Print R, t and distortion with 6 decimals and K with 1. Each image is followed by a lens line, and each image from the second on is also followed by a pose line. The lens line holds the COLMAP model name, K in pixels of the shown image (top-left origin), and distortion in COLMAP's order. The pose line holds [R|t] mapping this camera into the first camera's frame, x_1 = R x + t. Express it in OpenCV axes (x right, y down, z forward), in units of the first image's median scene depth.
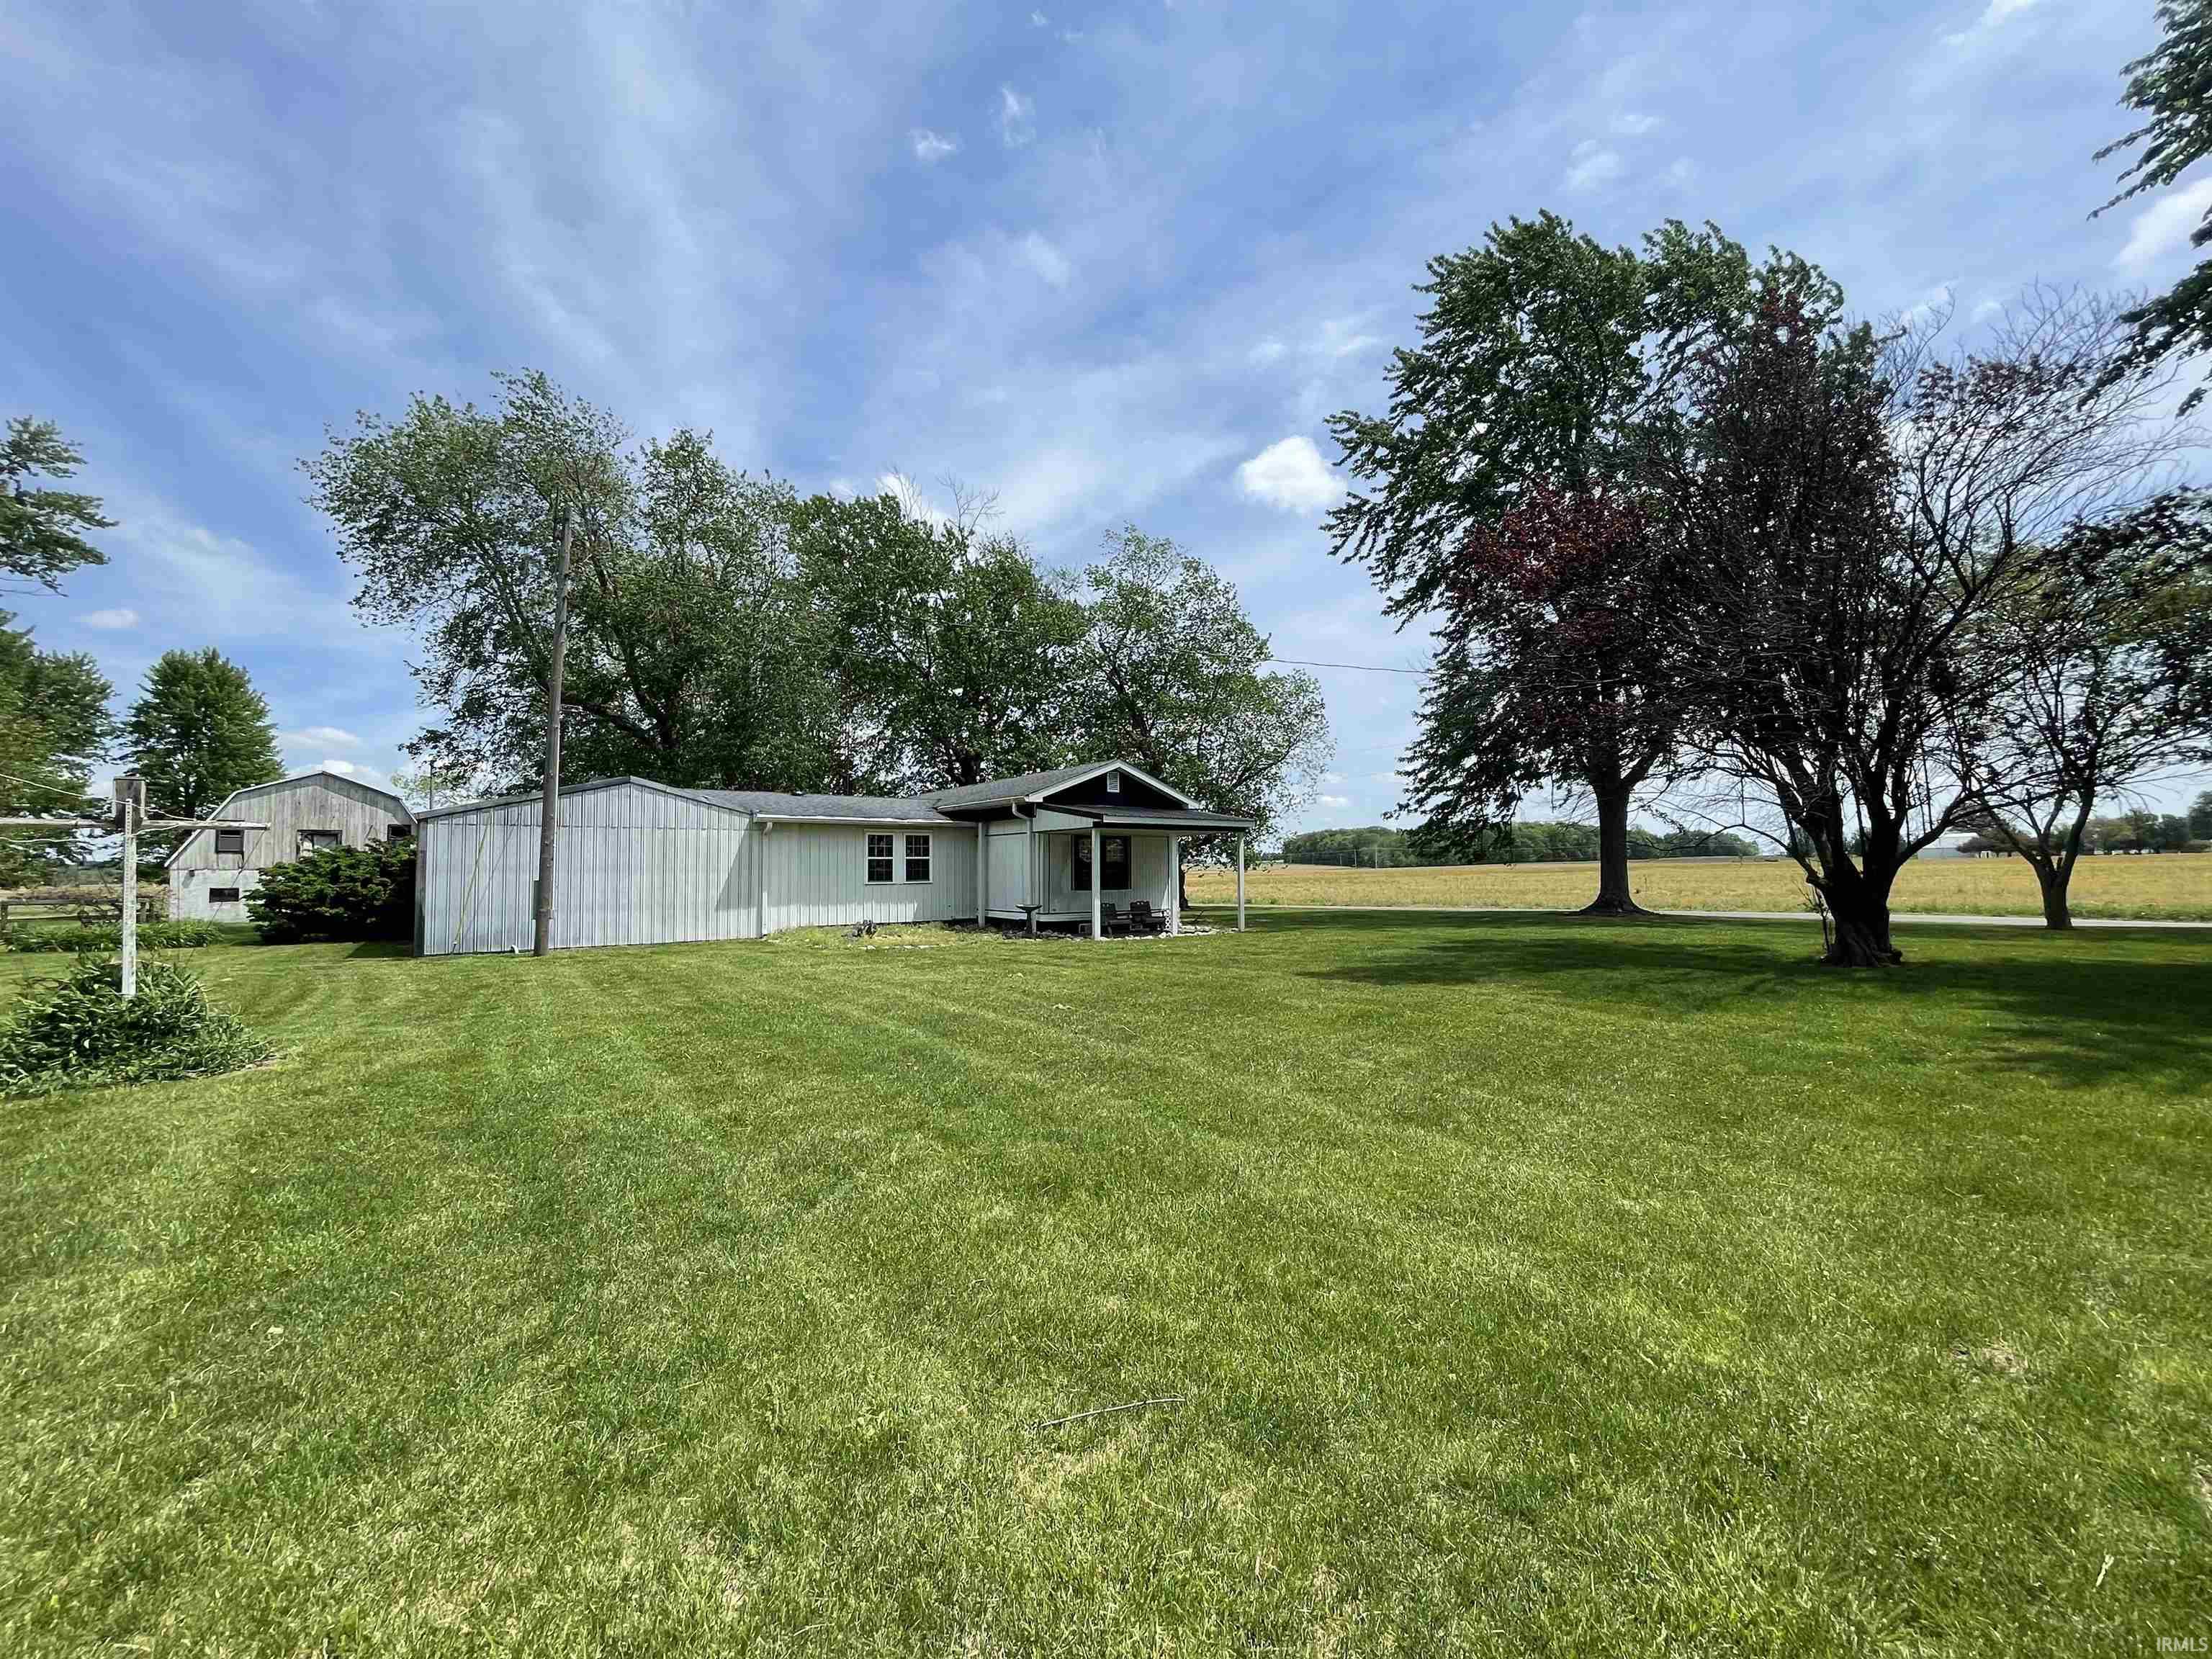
lens RADIAL K [[887.8, 0, 1103.0], [0, 887.8, 826.9], [0, 0, 1]] dist [0.002272, 0.000177]
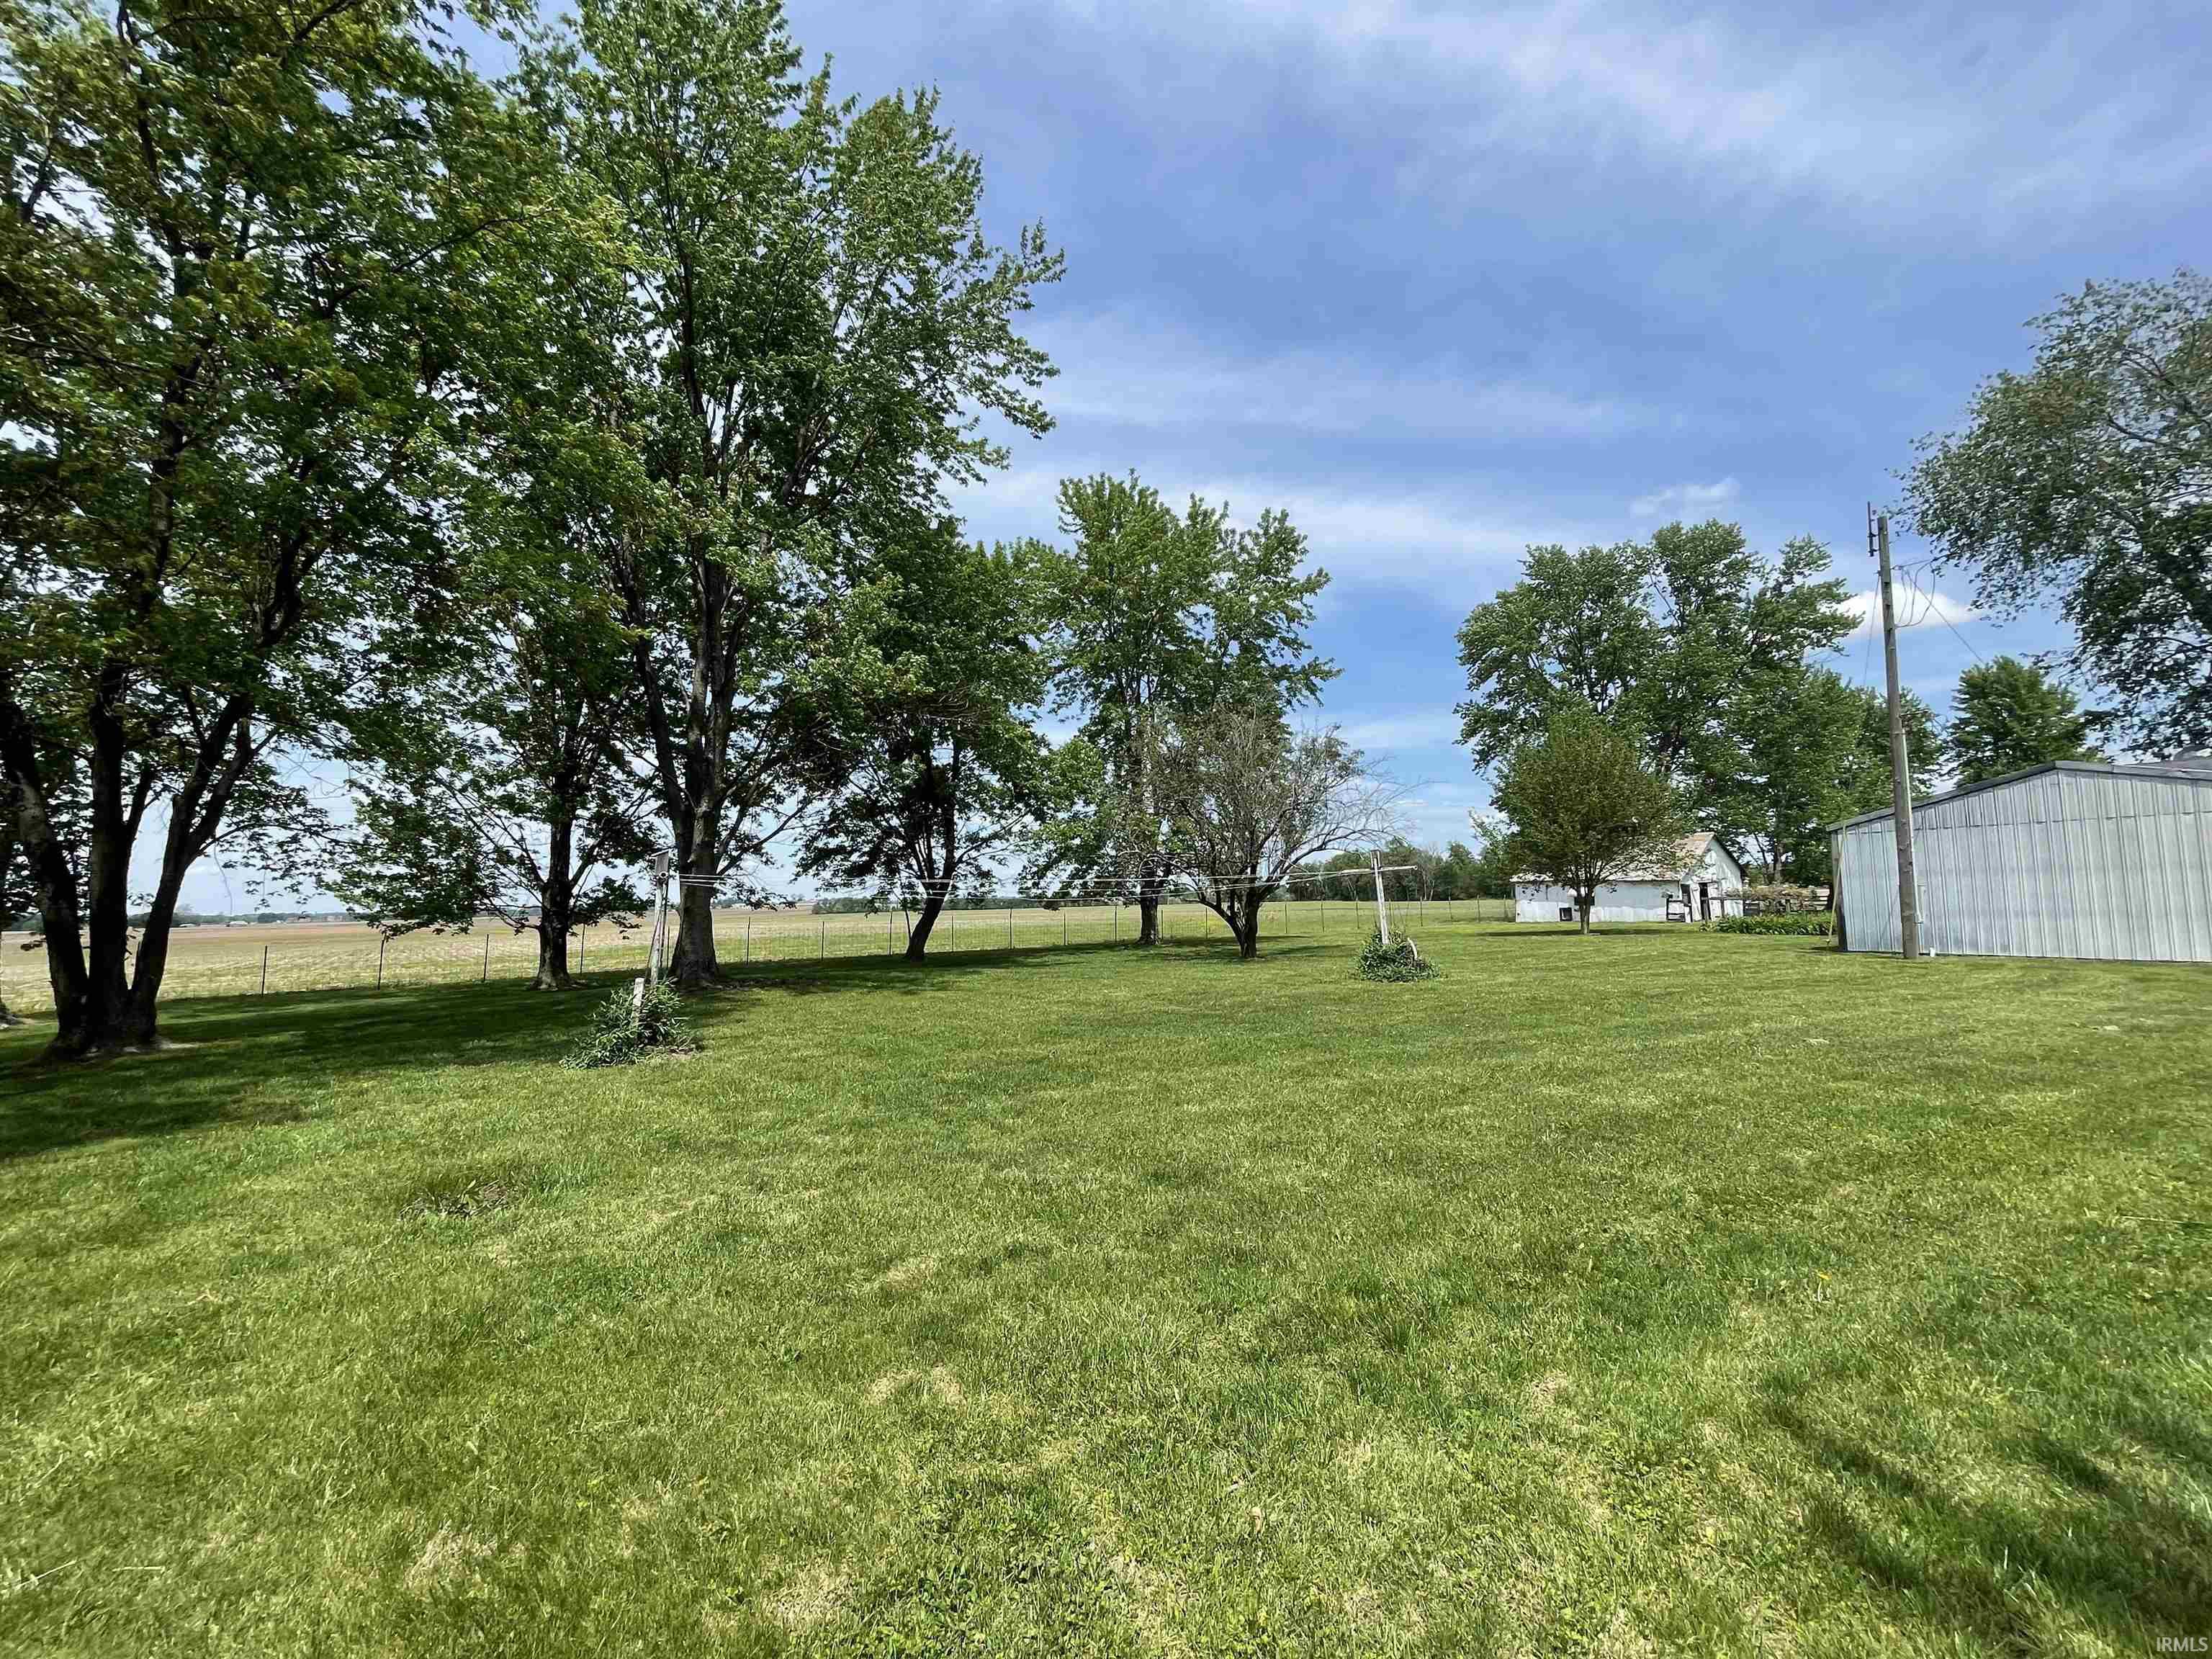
lens RADIAL K [[887.8, 0, 1104.9], [0, 887.8, 839.9], [0, 0, 1]] dist [0.002272, 0.000177]
pose [[-0.119959, -0.062236, -0.990826, 0.222293], [0.085832, 0.993646, -0.072805, 0.001650], [0.989062, -0.093778, -0.113855, 0.079177]]
